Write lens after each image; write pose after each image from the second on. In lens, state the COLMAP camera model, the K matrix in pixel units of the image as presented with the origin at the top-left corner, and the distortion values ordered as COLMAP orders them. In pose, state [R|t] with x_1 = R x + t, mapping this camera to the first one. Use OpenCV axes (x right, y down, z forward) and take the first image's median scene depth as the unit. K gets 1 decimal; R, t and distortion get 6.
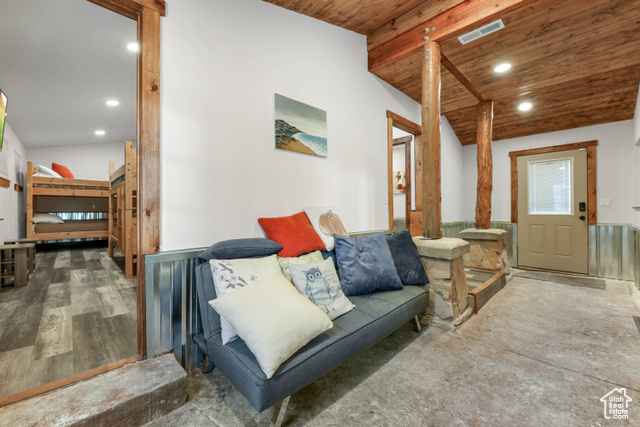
lens RADIAL K [[273.0, 0, 323.0], [0, 273.0, 209.1], [0, 0, 1]] dist [-0.004550, -0.000323]
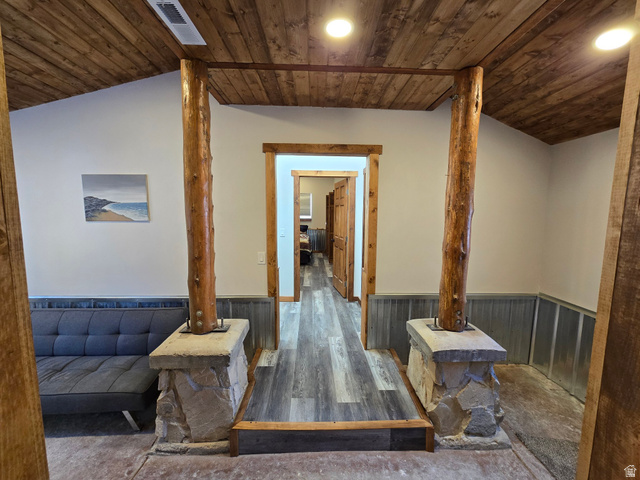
lens RADIAL K [[256.6, 0, 318.5], [0, 256.6, 236.0], [0, 0, 1]] dist [-0.009372, 0.001819]
pose [[0.736007, 0.086450, -0.671432, 1.288449], [-0.013622, 0.993503, 0.112986, -0.286478], [0.676837, -0.074012, 0.732402, 0.827436]]
